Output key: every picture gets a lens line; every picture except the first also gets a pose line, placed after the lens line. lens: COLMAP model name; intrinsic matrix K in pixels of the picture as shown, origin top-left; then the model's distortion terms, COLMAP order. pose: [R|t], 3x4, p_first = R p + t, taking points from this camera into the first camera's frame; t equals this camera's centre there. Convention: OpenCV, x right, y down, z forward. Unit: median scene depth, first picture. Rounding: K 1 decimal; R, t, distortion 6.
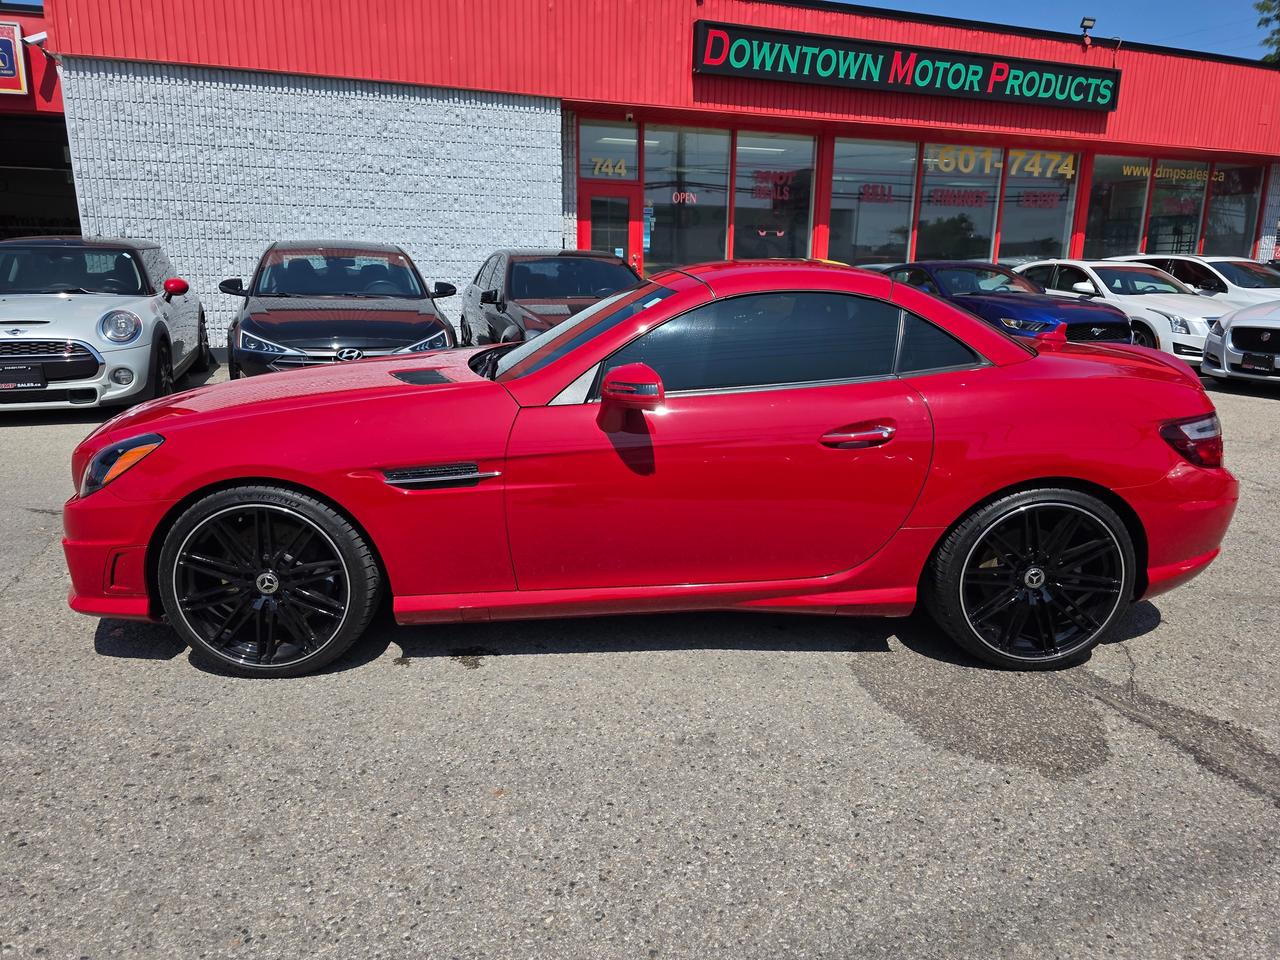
lens RADIAL K [[874.2, 0, 654.9], [0, 874.2, 491.1], [0, 0, 1]] dist [0.046755, -0.048180]
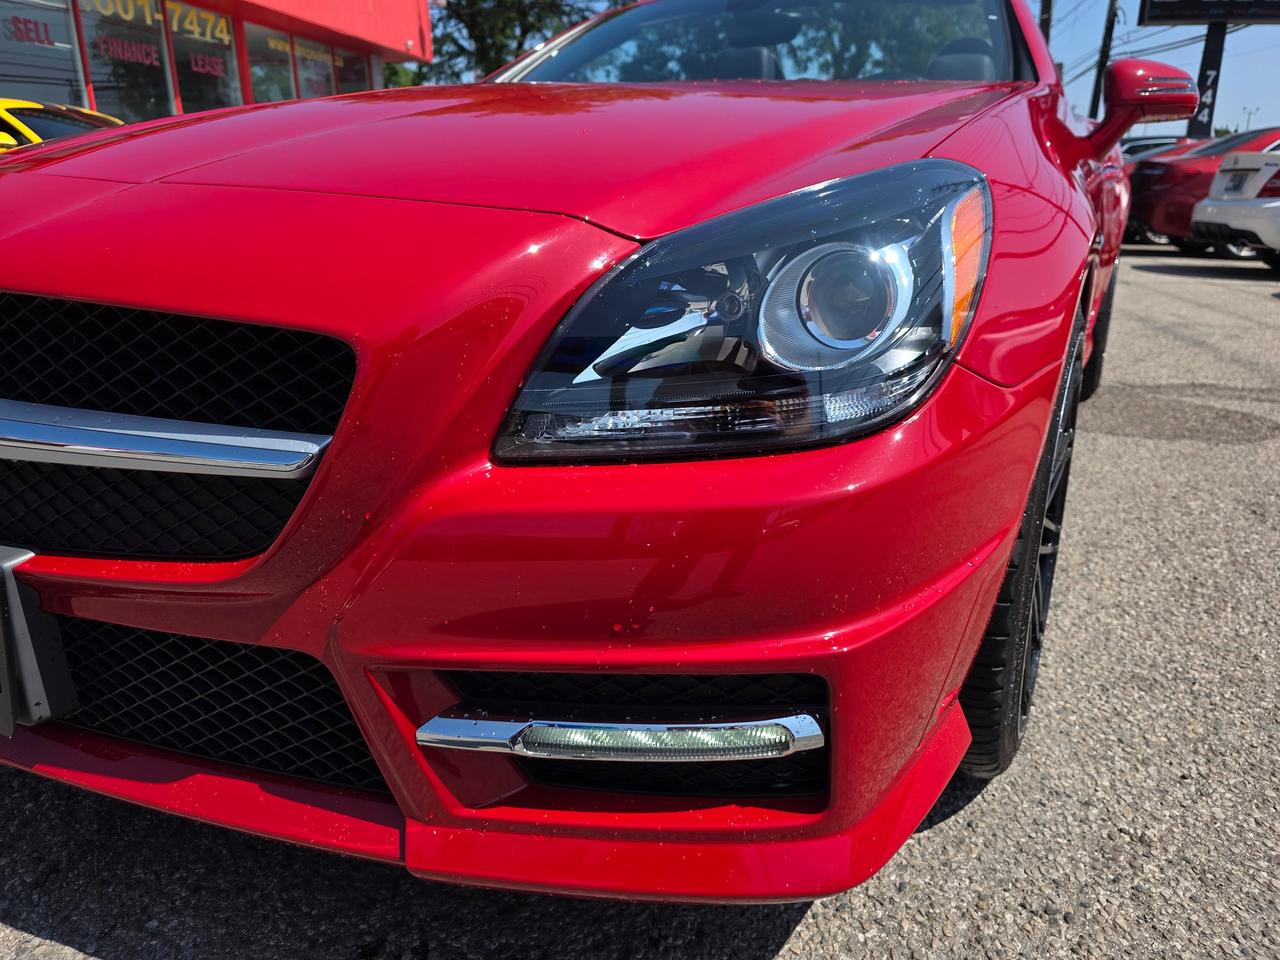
lens RADIAL K [[874.2, 0, 633.0], [0, 874.2, 453.6], [0, 0, 1]] dist [0.046755, -0.048180]
pose [[0.537089, -0.255554, 0.803883, -0.306223], [0.211240, 0.963385, 0.165126, -0.014927], [-0.816647, 0.081124, 0.571407, 0.335269]]
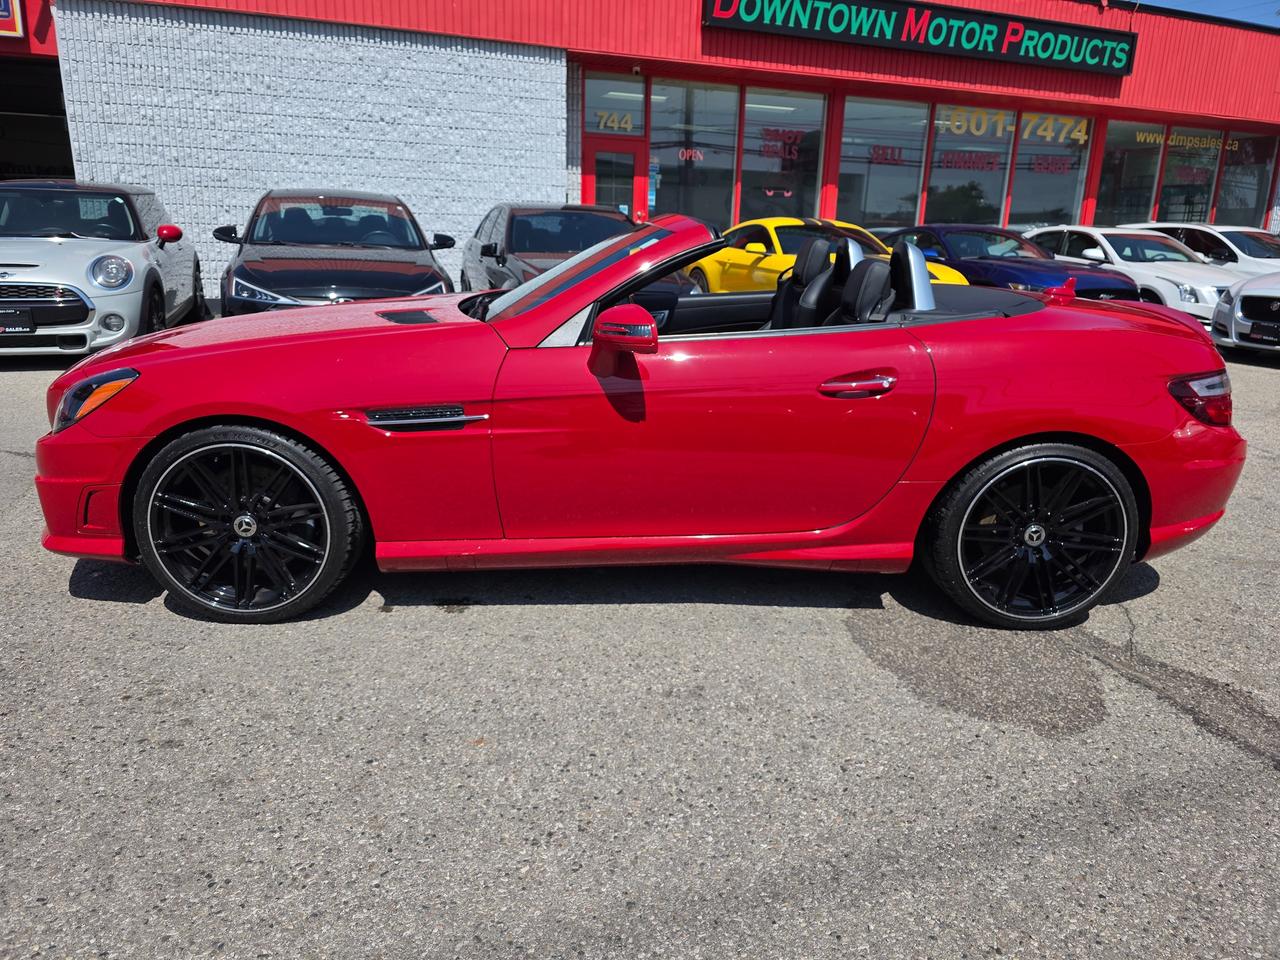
lens RADIAL K [[874.2, 0, 660.5], [0, 874.2, 481.6], [0, 0, 1]] dist [0.046755, -0.048180]
pose [[0.999839, 0.017648, 0.003362, 0.004362], [-0.017735, 0.999451, 0.027992, 0.007059], [-0.002867, -0.028048, 0.999602, 0.010106]]
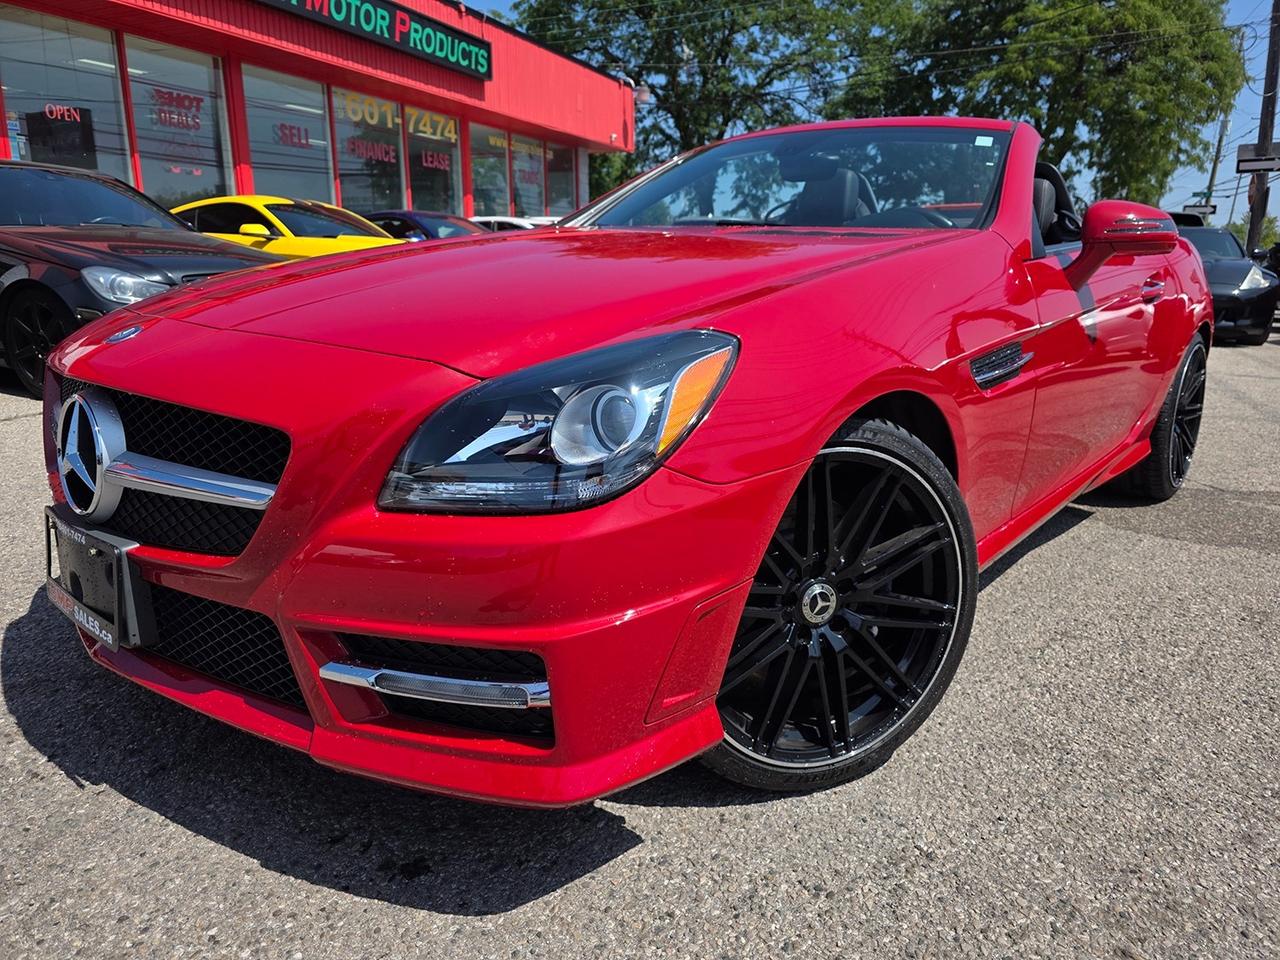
lens RADIAL K [[874.2, 0, 648.2], [0, 874.2, 476.3], [0, 0, 1]] dist [0.046755, -0.048180]
pose [[0.702468, -0.173289, 0.690297, -0.312320], [0.170263, 0.982660, 0.073417, -0.010013], [-0.691050, 0.065959, 0.719791, 0.246433]]
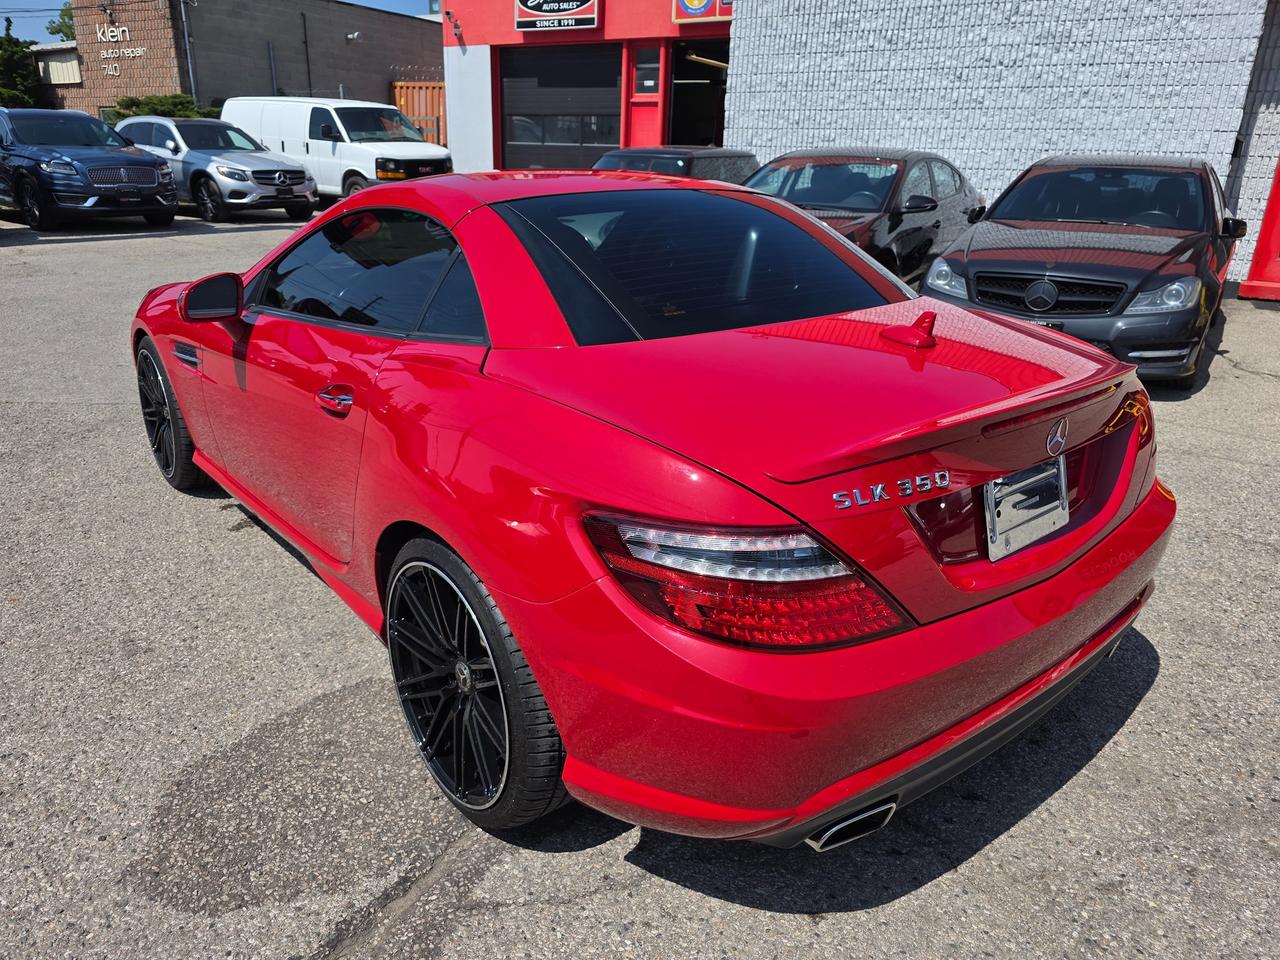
lens RADIAL K [[874.2, 0, 633.6], [0, 874.2, 496.4], [0, 0, 1]] dist [0.046755, -0.048180]
pose [[0.586657, 0.295111, -0.754151, 0.355327], [-0.219028, 0.954353, 0.203070, -0.070603], [0.779654, 0.046047, 0.624515, 0.254257]]
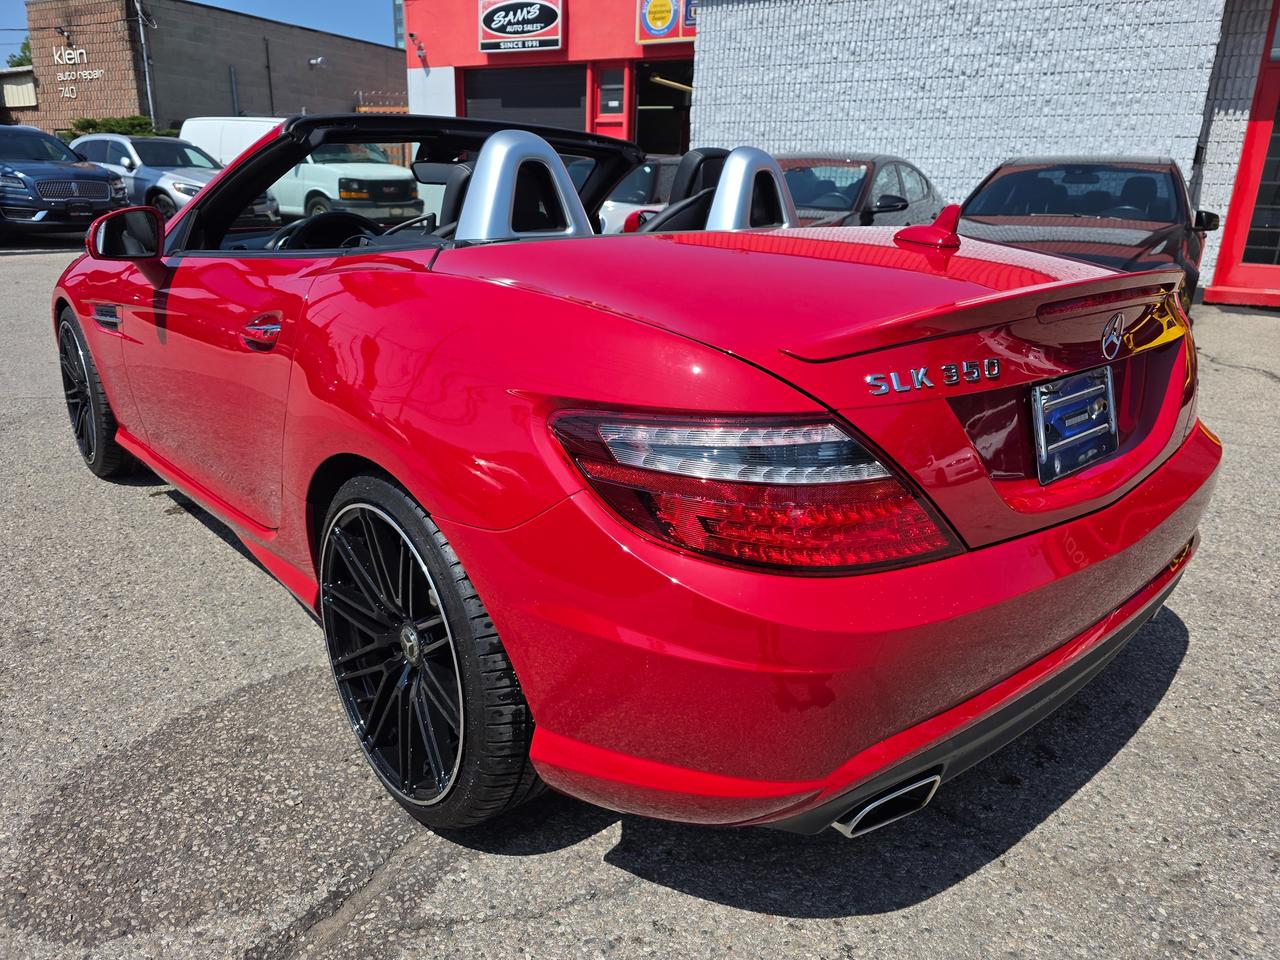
lens RADIAL K [[874.2, 0, 634.6], [0, 874.2, 481.8], [0, 0, 1]] dist [0.046755, -0.048180]
pose [[0.617819, 0.249752, -0.745603, 0.332451], [-0.212596, 0.965958, 0.147403, -0.040608], [0.757035, 0.067444, 0.649884, 0.276608]]
